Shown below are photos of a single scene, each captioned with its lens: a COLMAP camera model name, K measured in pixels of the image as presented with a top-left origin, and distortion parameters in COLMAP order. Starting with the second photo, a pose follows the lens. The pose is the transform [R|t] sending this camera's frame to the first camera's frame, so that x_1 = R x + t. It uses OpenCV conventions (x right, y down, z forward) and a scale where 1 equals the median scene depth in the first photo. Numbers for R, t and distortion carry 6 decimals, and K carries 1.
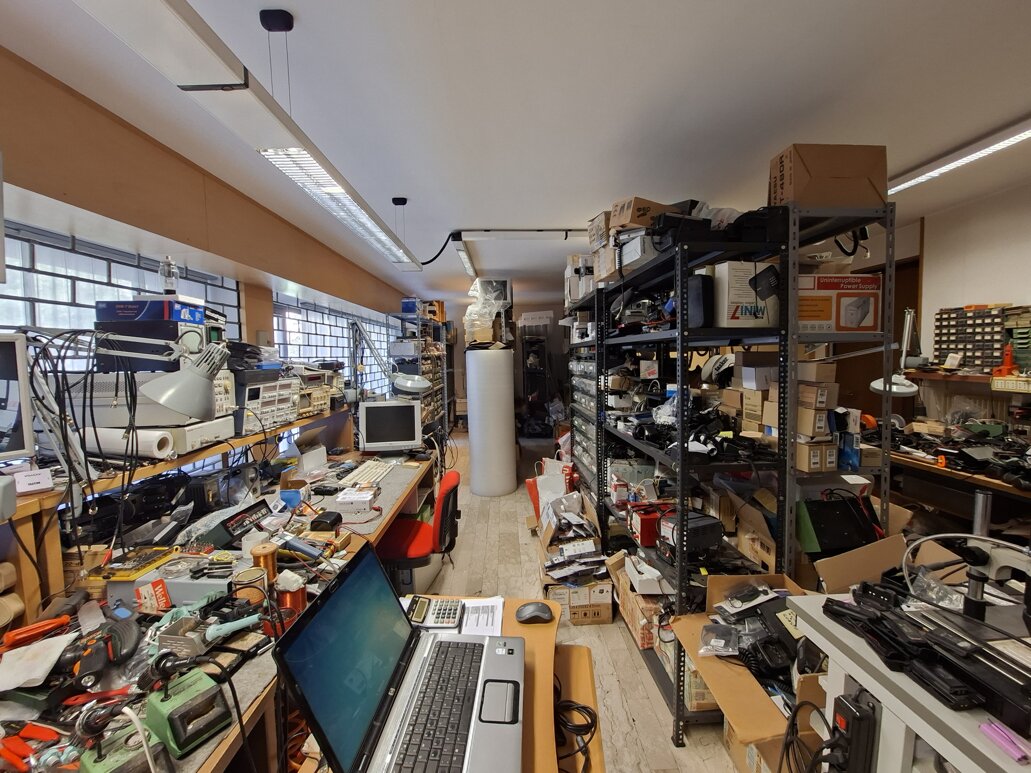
lens RADIAL K [[407.8, 0, 510.9], [0, 407.8, 376.4], [0, 0, 1]] dist [-0.011487, -0.000815]
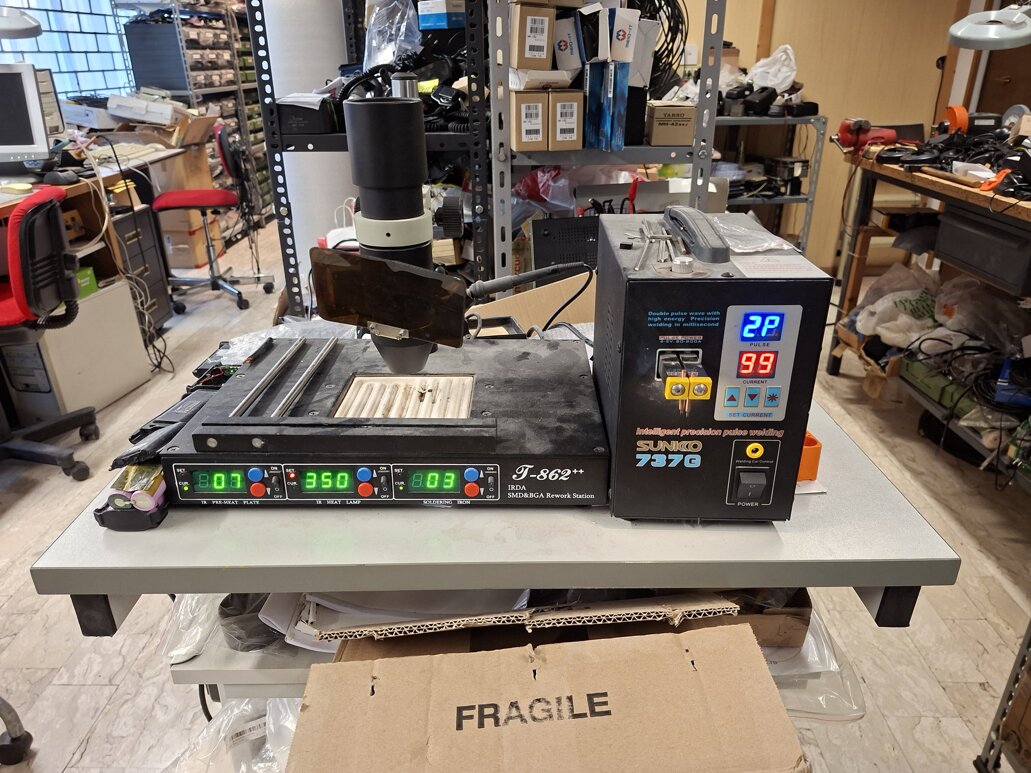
lens RADIAL K [[717.2, 0, 510.3], [0, 717.2, 393.8], [0, 0, 1]] dist [0.085733, -0.108597]
pose [[0.998858, 0.022074, -0.042369, 0.611184], [-0.004617, 0.927310, 0.374266, 0.143445], [0.047551, -0.373643, 0.926353, 0.053824]]
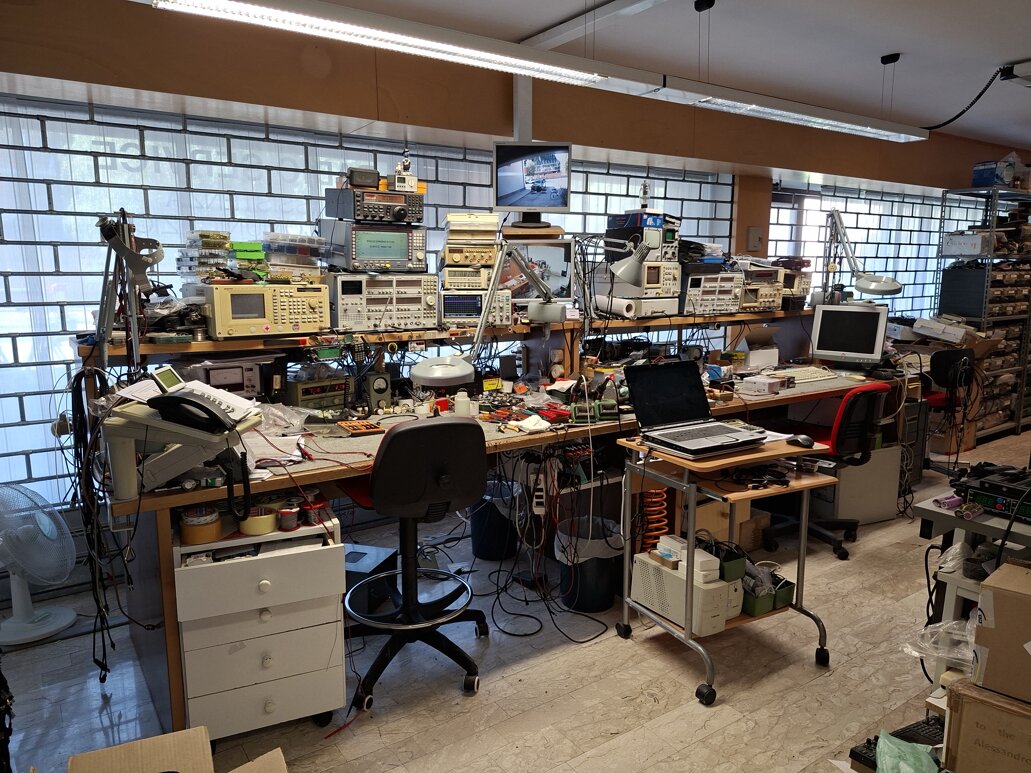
lens RADIAL K [[717.2, 0, 516.7], [0, 717.2, 392.8], [0, 0, 1]] dist [0.085733, -0.108597]
pose [[0.551782, 0.156175, -0.819235, 0.867750], [-0.050754, 0.986777, 0.153931, 0.058878], [0.832443, -0.043357, 0.552412, -0.646599]]
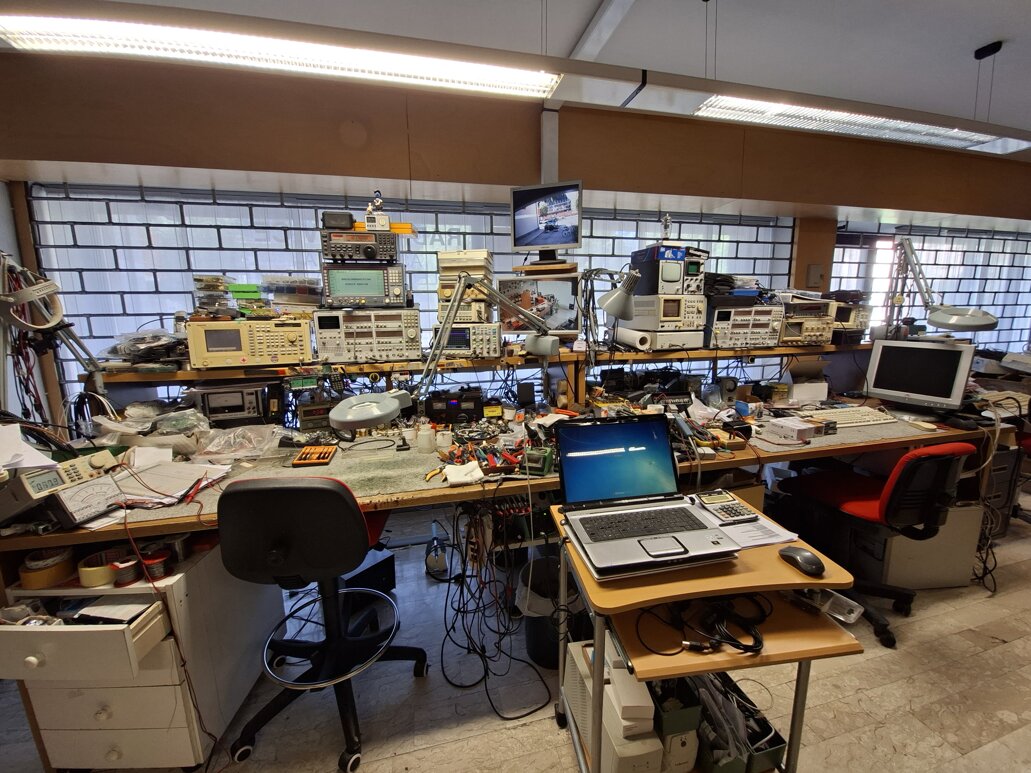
lens RADIAL K [[407.8, 0, 517.5], [0, 407.8, 379.3], [0, 0, 1]] dist [-0.011487, -0.000815]
pose [[0.216501, 0.175022, -0.960466, 0.407630], [-0.039751, 0.984564, 0.170452, 0.044017], [0.975473, 0.001276, 0.220116, 0.121536]]
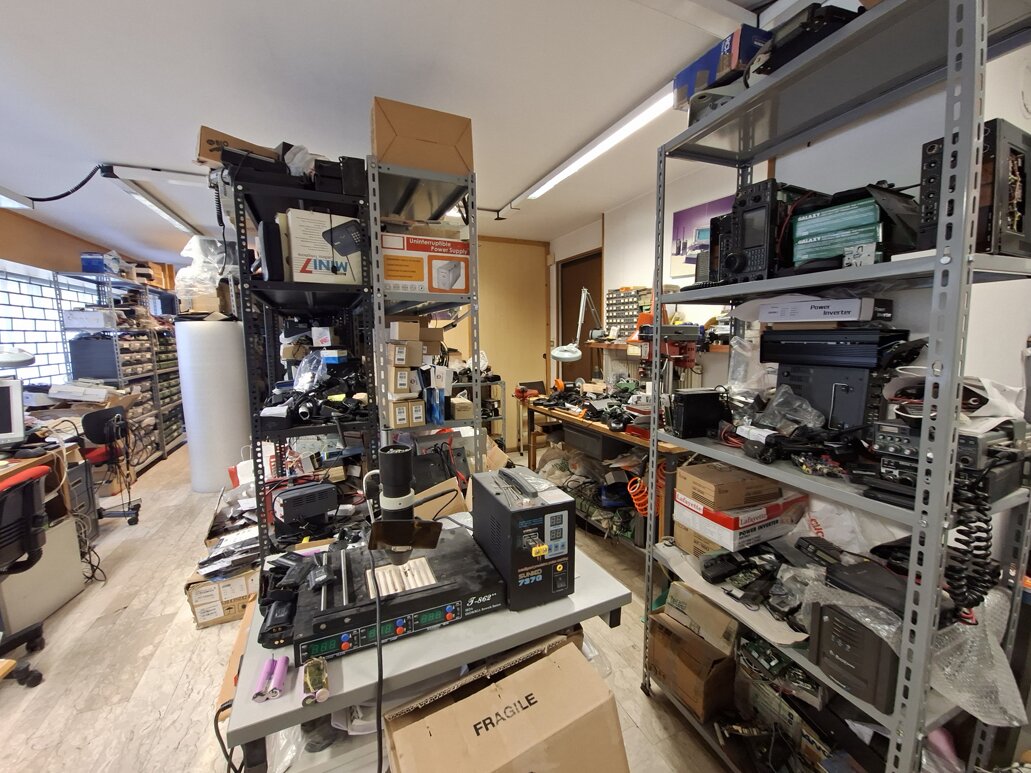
lens RADIAL K [[407.8, 0, 513.1], [0, 407.8, 379.8], [0, 0, 1]] dist [-0.011487, -0.000815]
pose [[0.923668, -0.034881, 0.381603, 0.493591], [0.015952, 0.998485, 0.052657, 0.050671], [-0.382862, -0.042551, 0.922825, -0.049009]]
